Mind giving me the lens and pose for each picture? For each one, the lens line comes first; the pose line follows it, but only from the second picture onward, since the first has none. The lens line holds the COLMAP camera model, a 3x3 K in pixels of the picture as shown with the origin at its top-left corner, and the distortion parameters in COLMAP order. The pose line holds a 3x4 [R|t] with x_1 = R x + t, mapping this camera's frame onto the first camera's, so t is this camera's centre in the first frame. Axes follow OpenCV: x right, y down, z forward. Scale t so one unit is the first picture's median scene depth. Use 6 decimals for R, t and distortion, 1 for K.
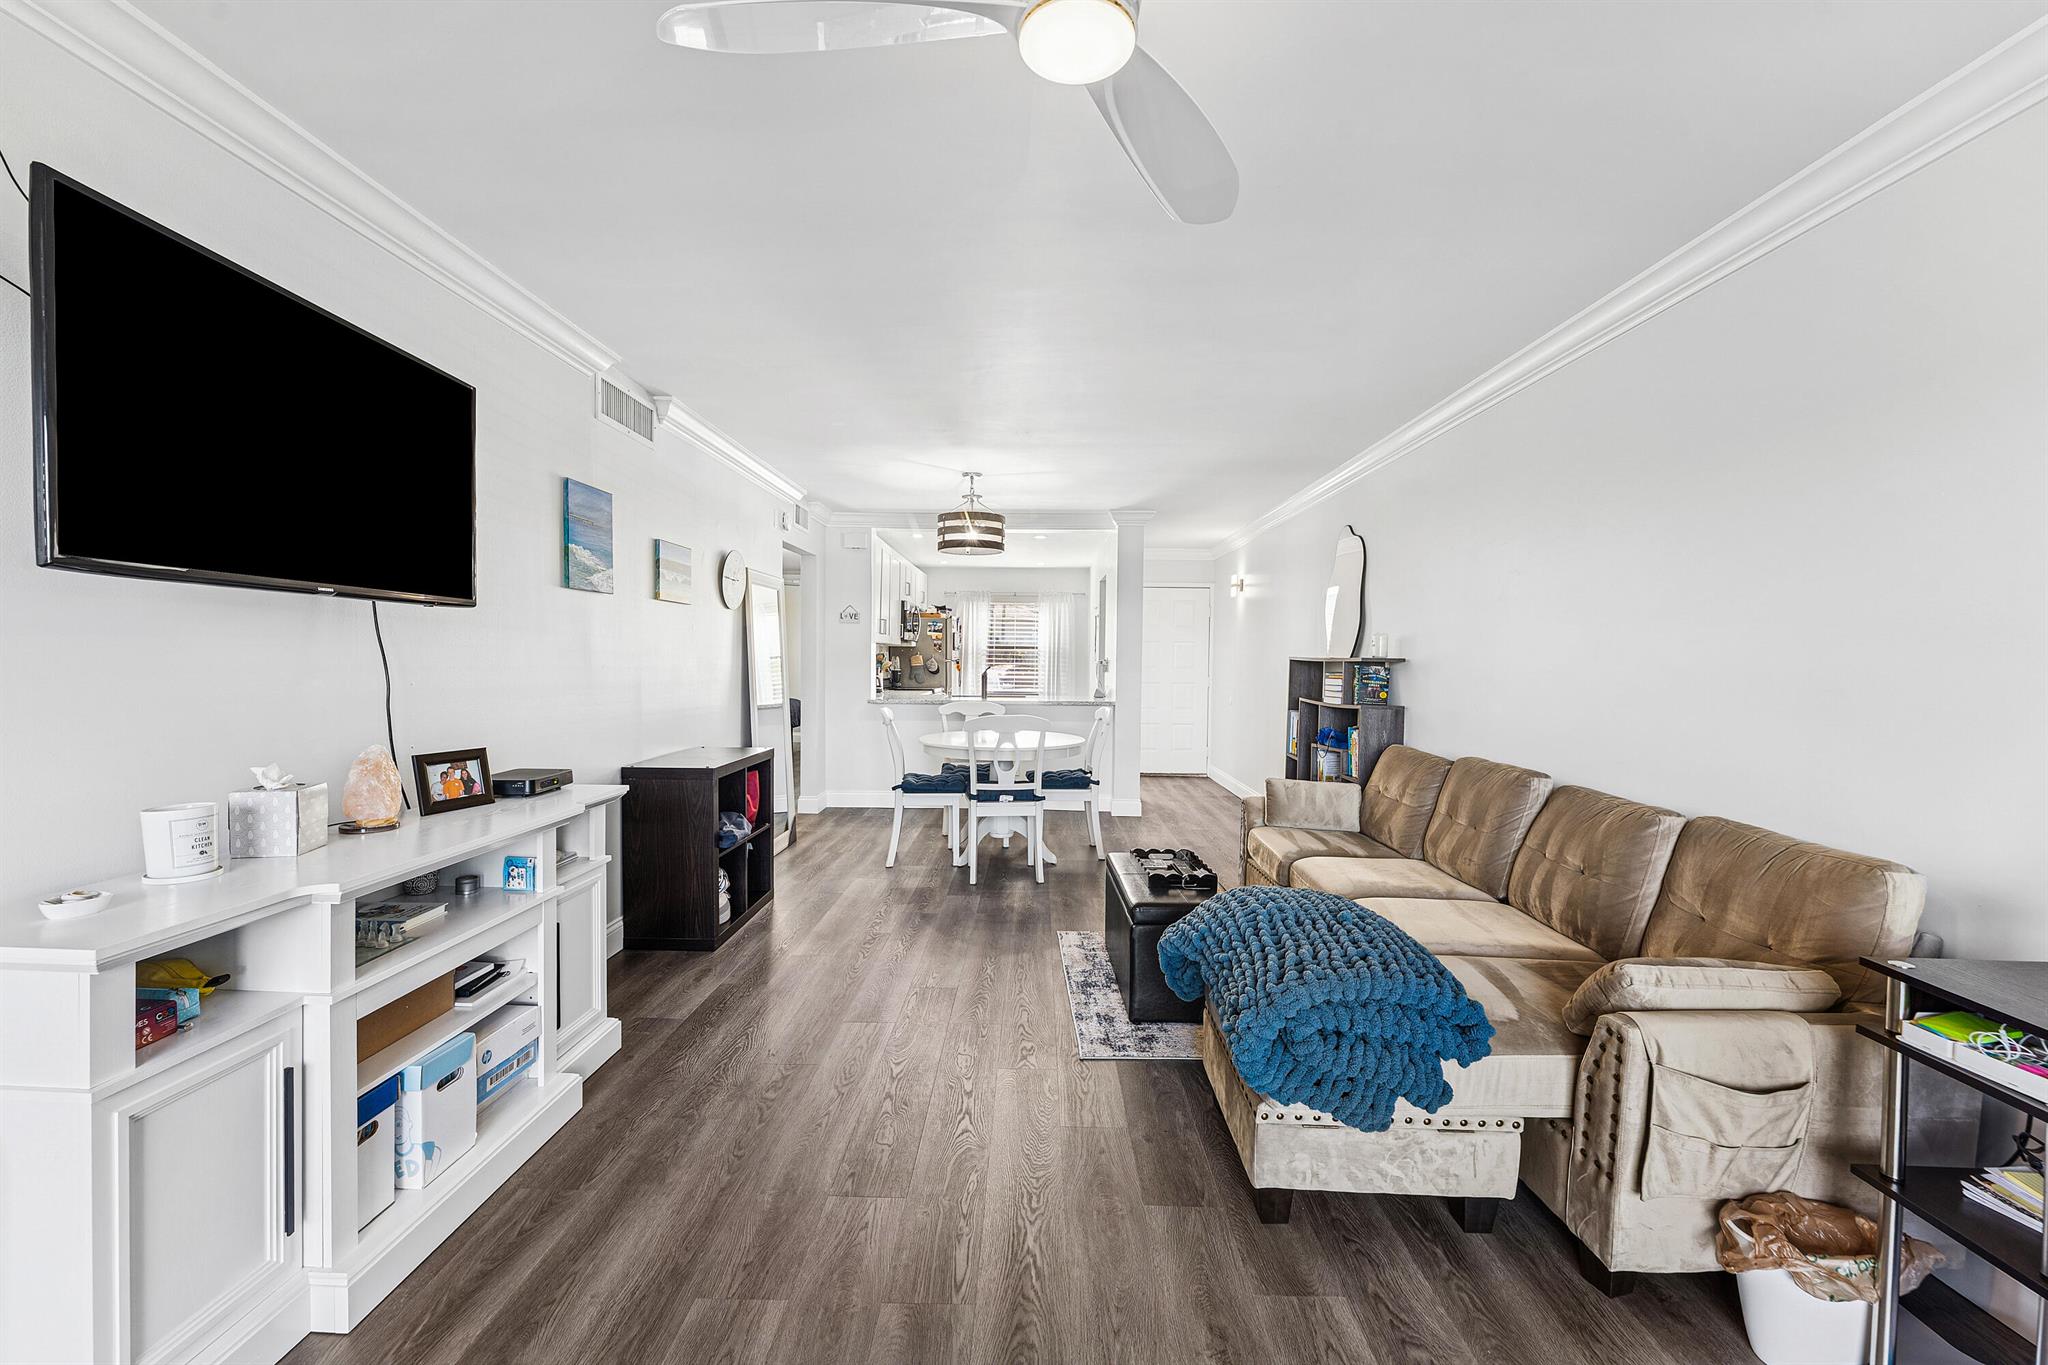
lens RADIAL K [[842.0, 0, 1016.2], [0, 842.0, 690.6], [0, 0, 1]] dist [-0.003486, 0.000846]
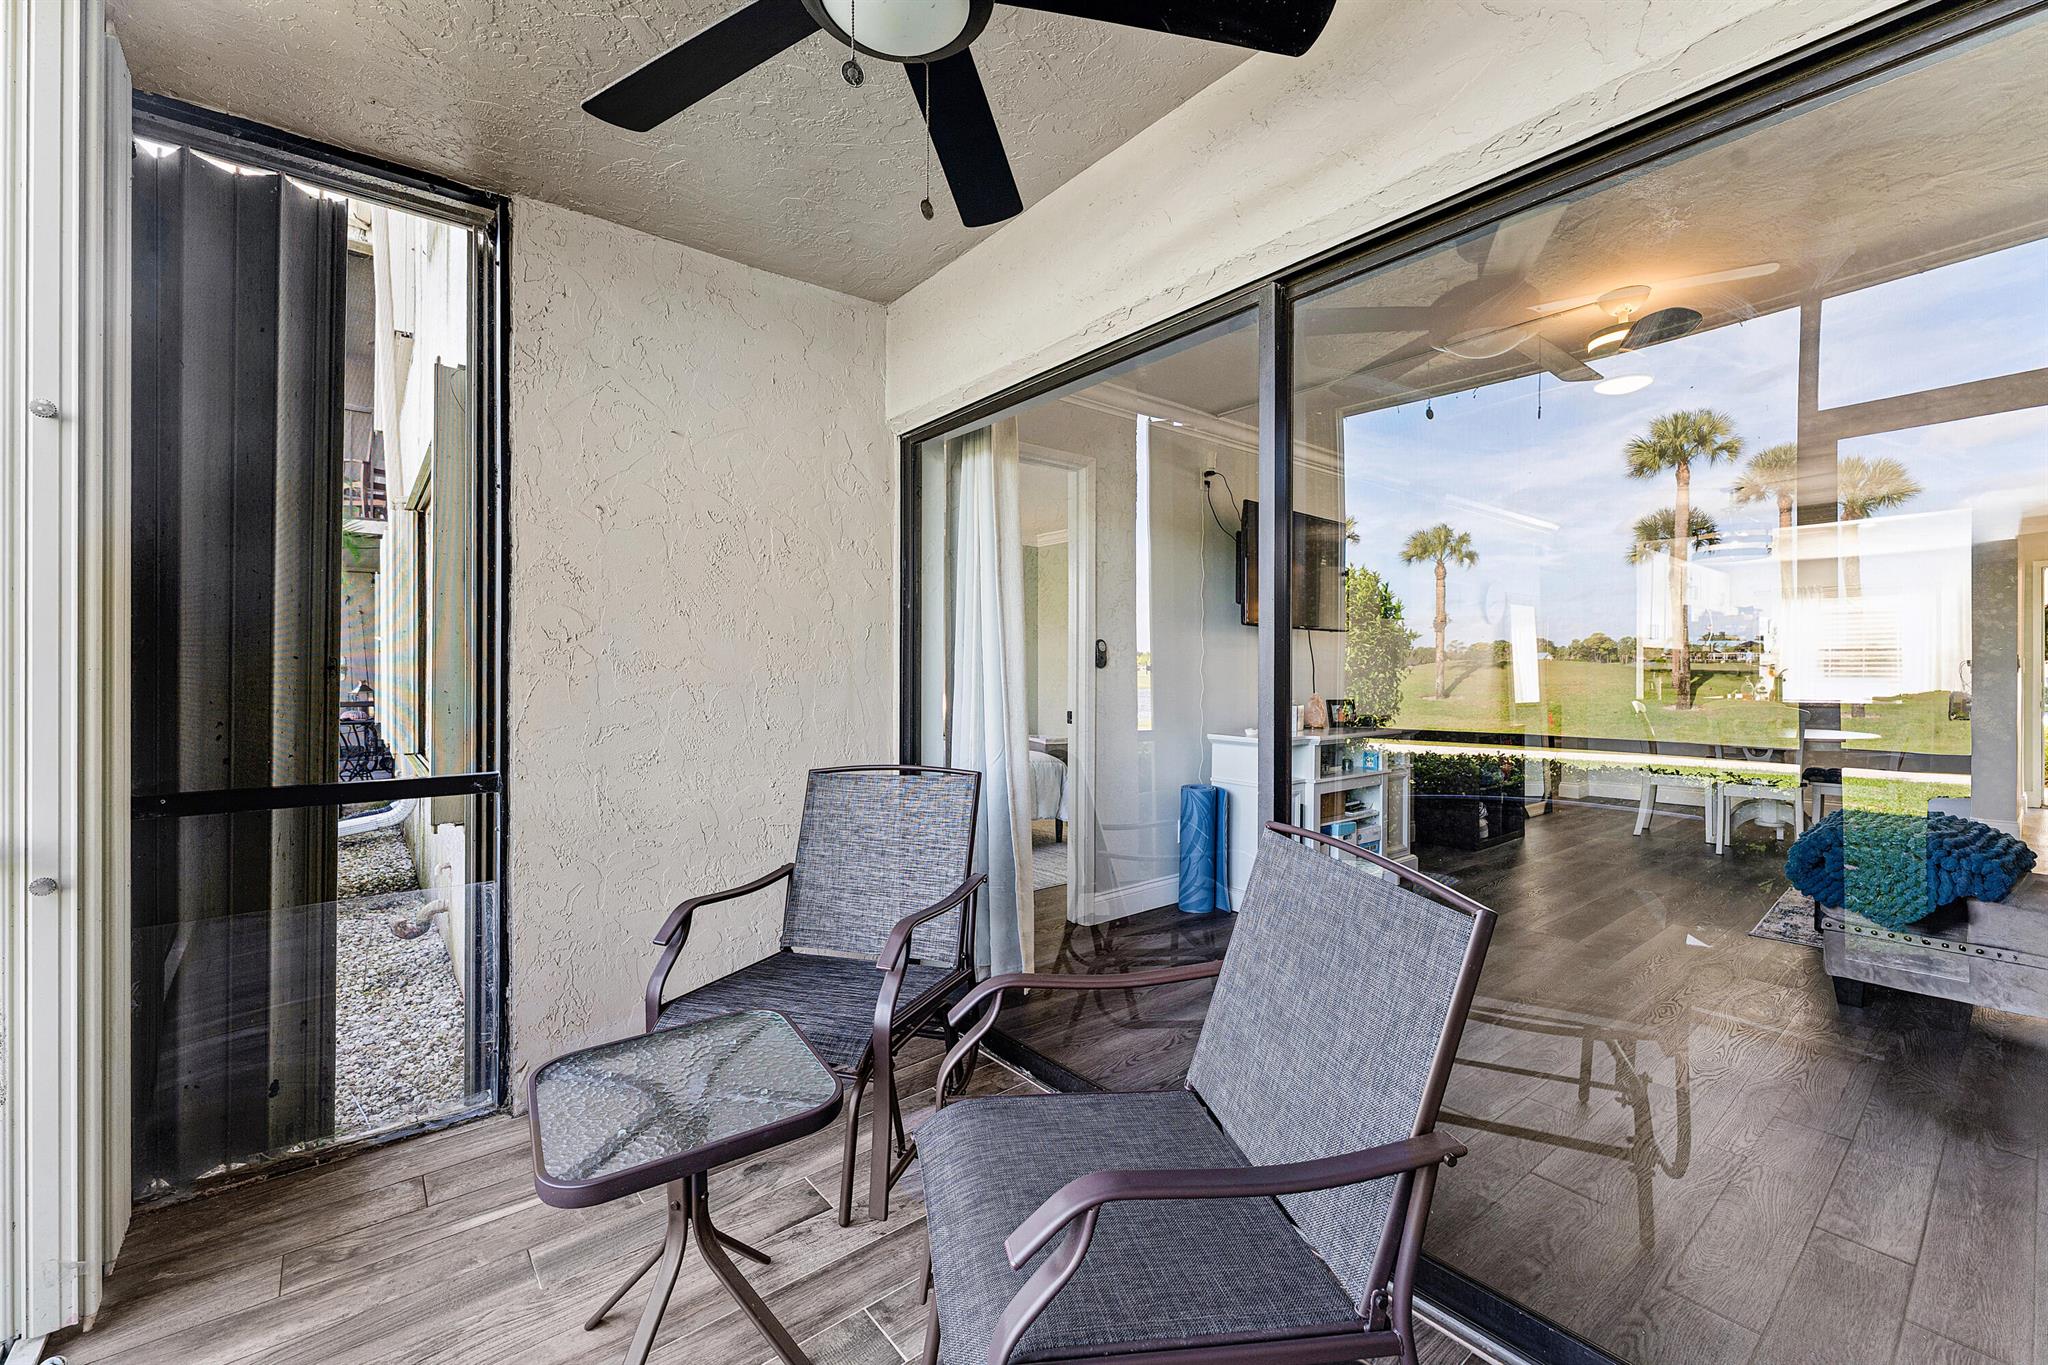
lens RADIAL K [[842.0, 0, 1004.8], [0, 842.0, 663.5], [0, 0, 1]] dist [-0.003486, 0.000846]
pose [[0.645974, -0.009180, -0.763304, 0.407374], [-0.027808, 0.998981, -0.035549, 0.080828], [0.762853, 0.044190, 0.645061, -1.031338]]
